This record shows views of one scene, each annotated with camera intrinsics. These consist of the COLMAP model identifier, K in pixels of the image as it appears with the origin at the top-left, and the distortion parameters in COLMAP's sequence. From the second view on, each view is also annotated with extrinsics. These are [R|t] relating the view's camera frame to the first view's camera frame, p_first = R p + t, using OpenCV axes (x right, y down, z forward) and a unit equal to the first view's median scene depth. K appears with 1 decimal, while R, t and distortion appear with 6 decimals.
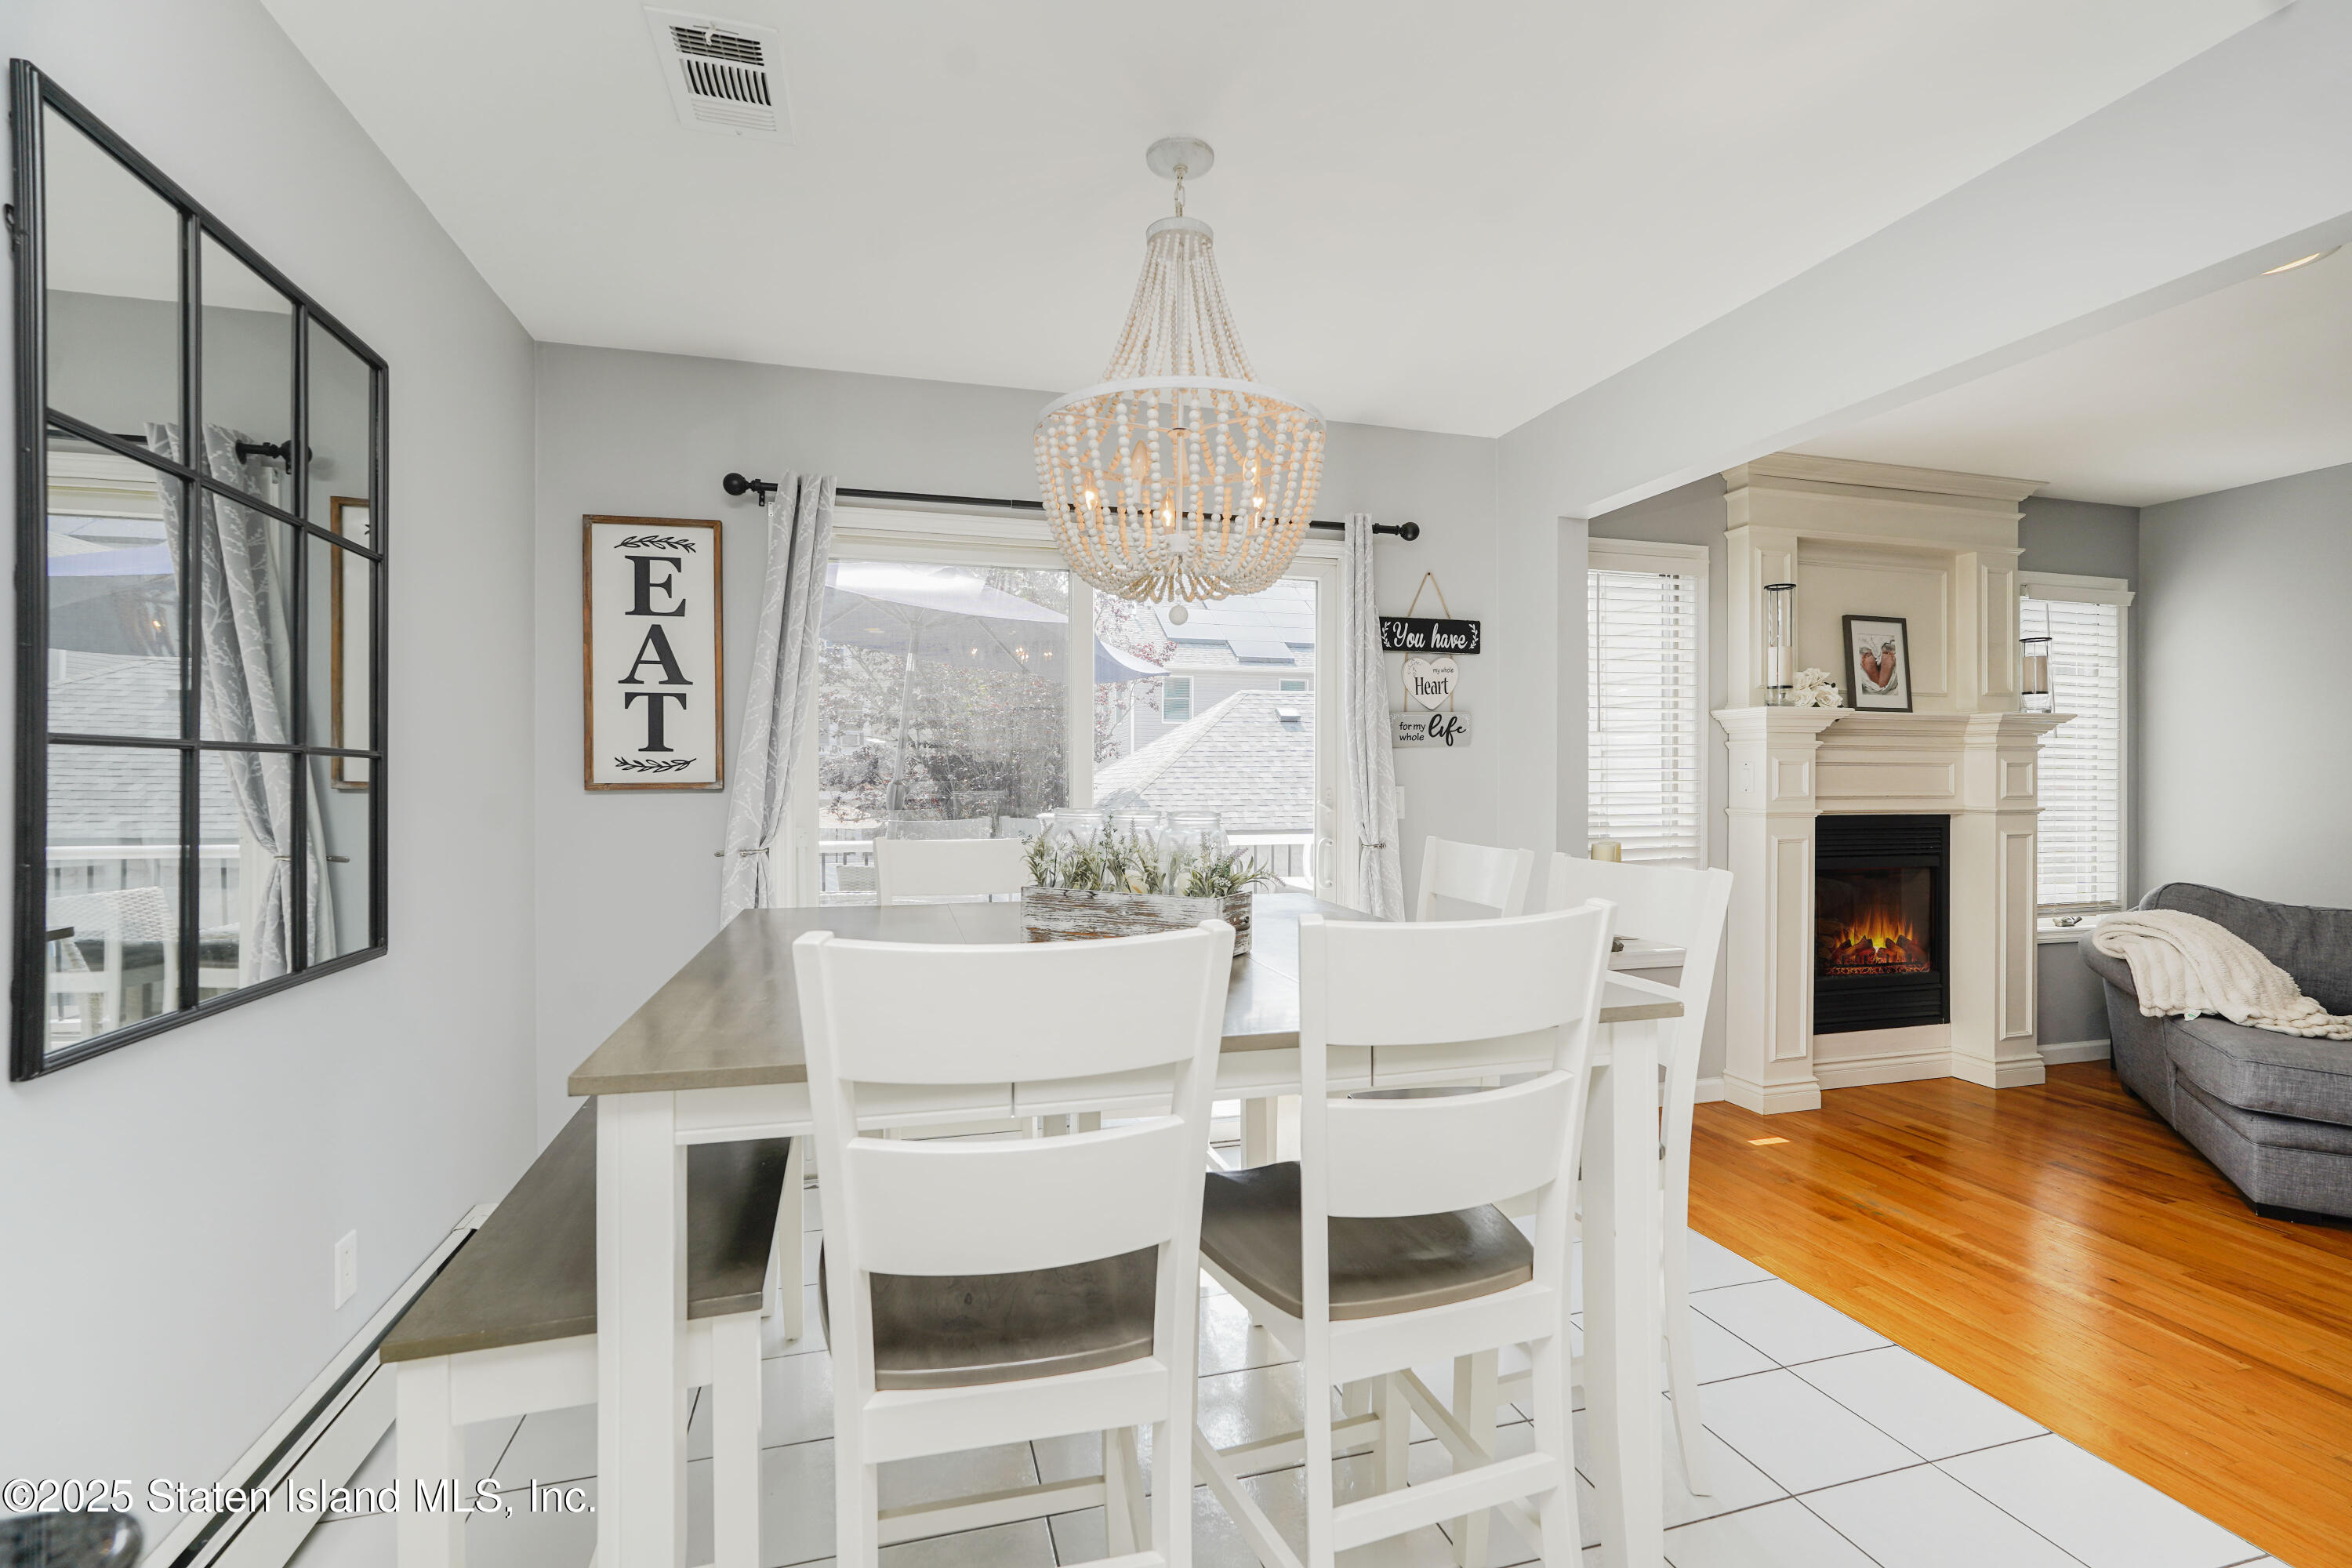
lens RADIAL K [[1036.0, 0, 1202.5], [0, 1036.0, 778.3], [0, 0, 1]] dist [-0.010460, 0.006495]
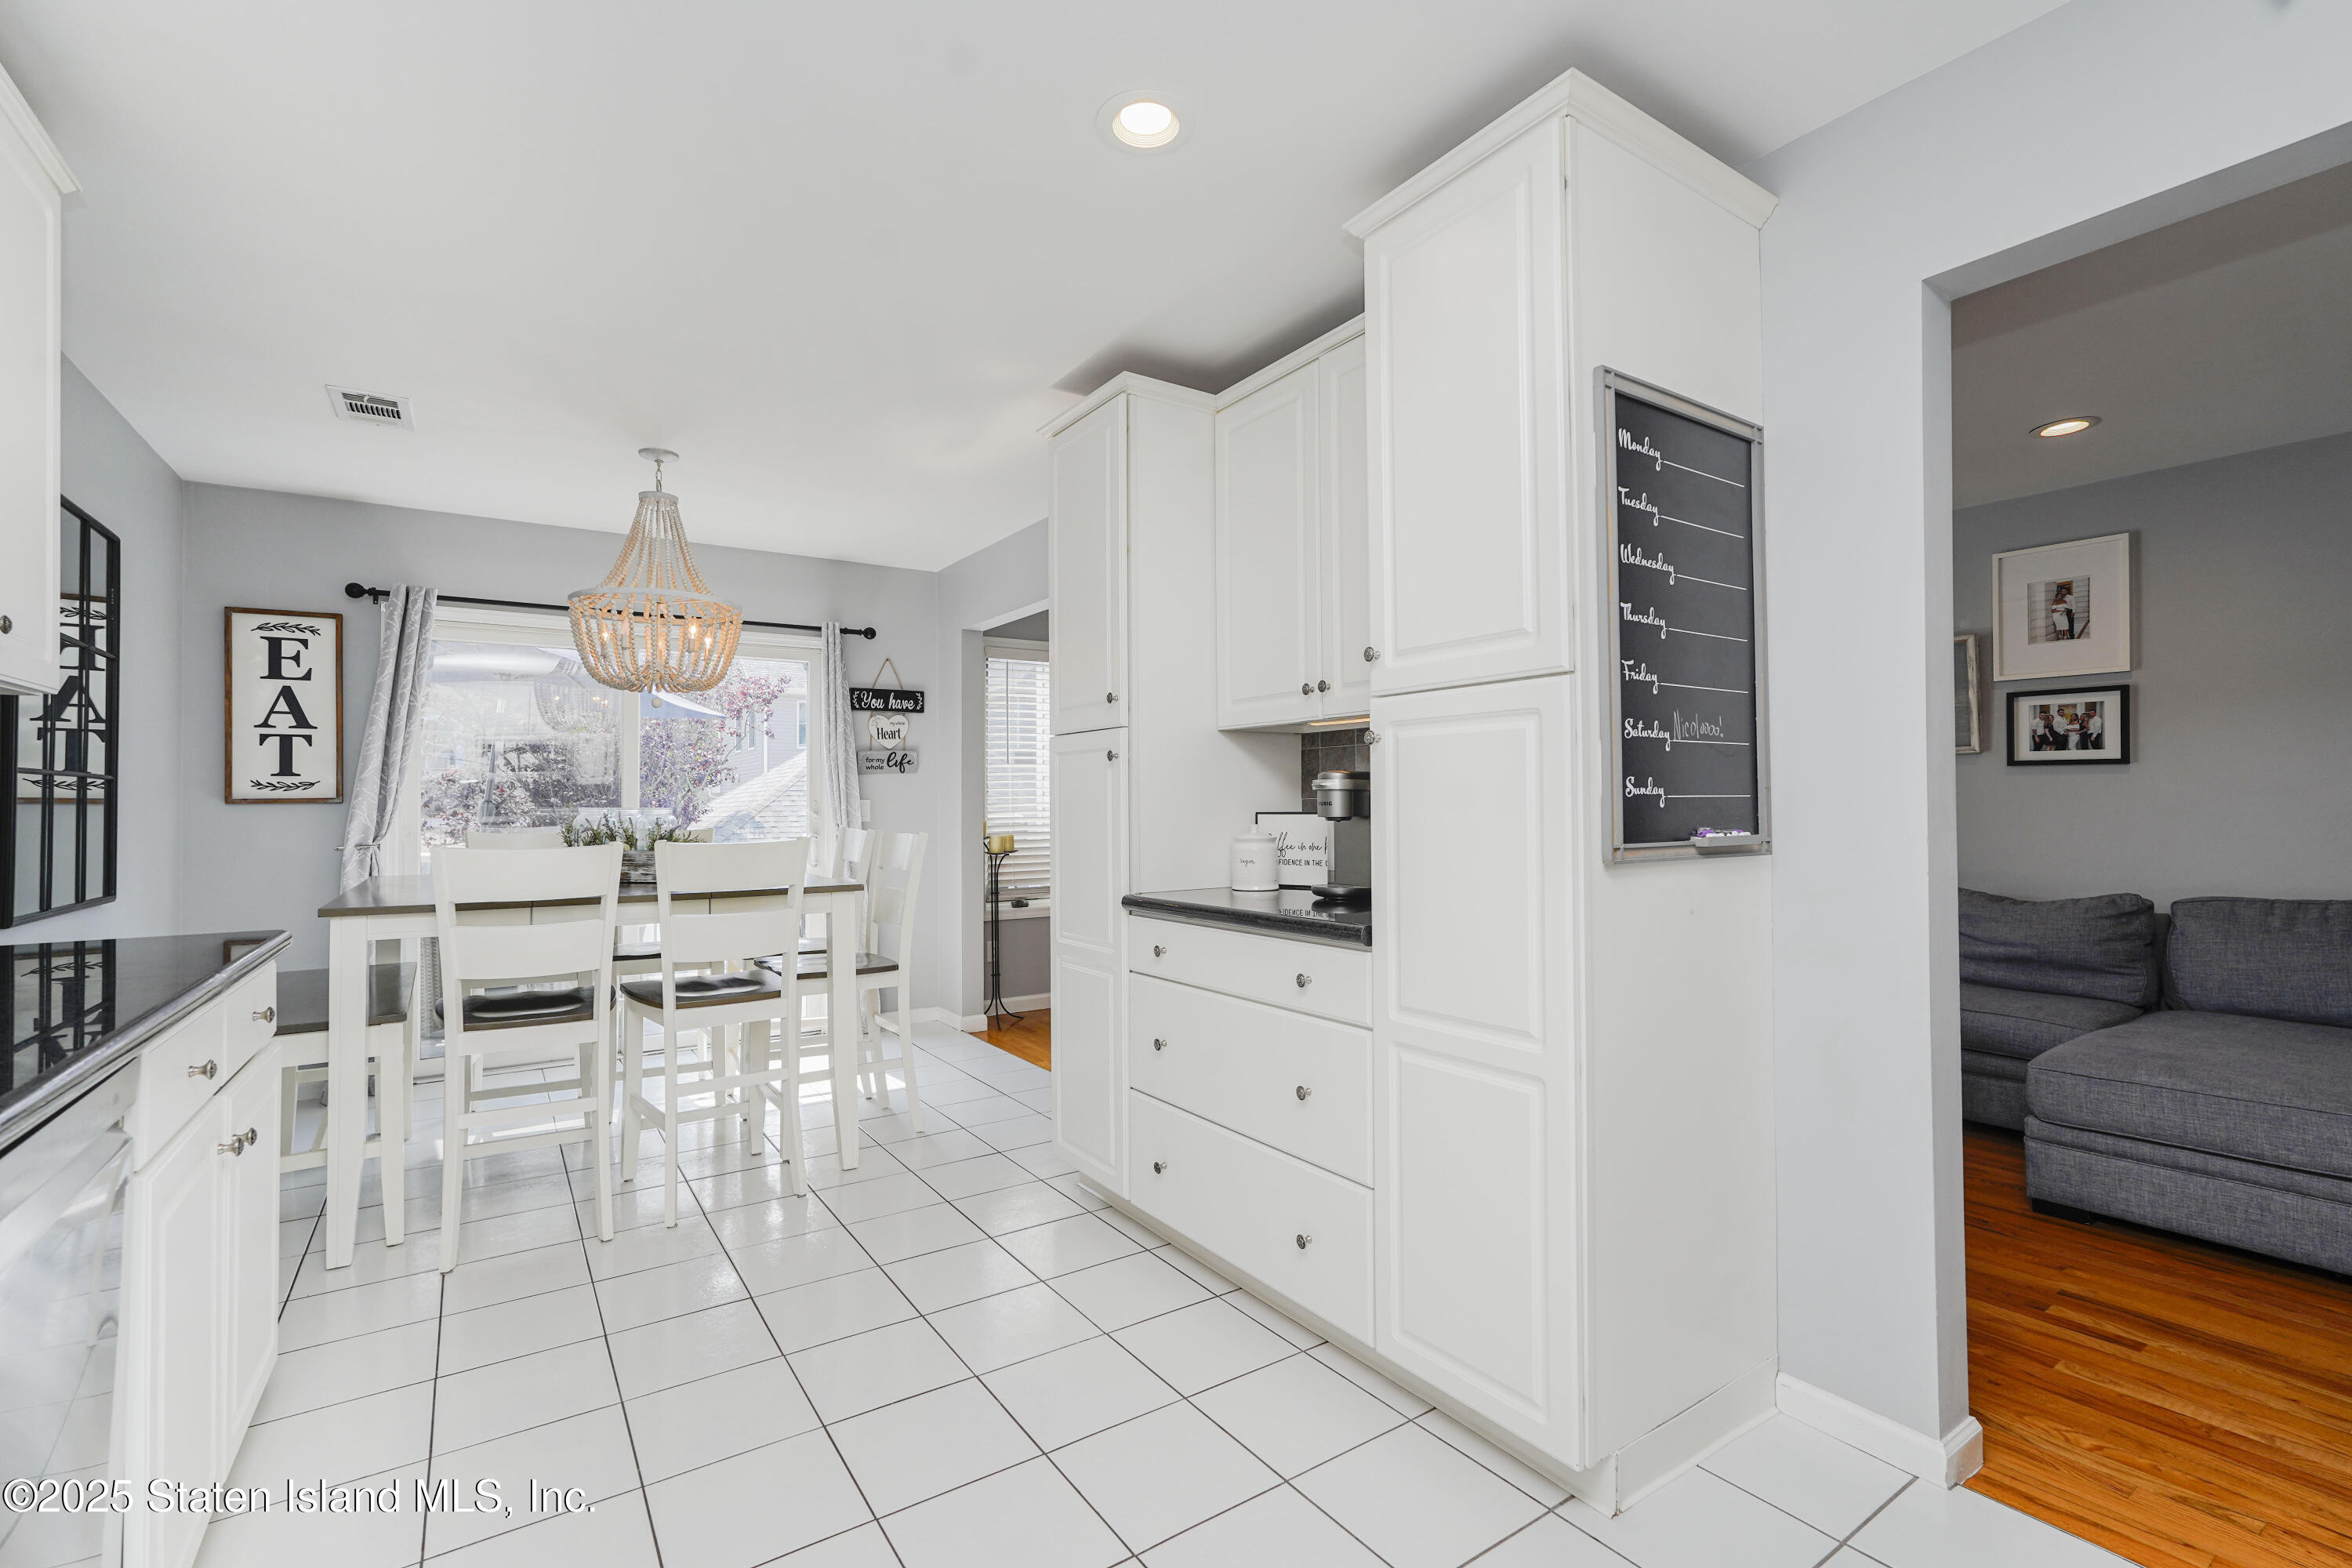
lens RADIAL K [[1036.0, 0, 1183.9], [0, 1036.0, 777.6], [0, 0, 1]] dist [-0.010460, 0.006495]
pose [[0.955750, 0.000296, 0.294179, 0.225022], [0.006840, 0.999707, -0.023228, 0.016887], [-0.294100, 0.024213, 0.955468, -0.696171]]
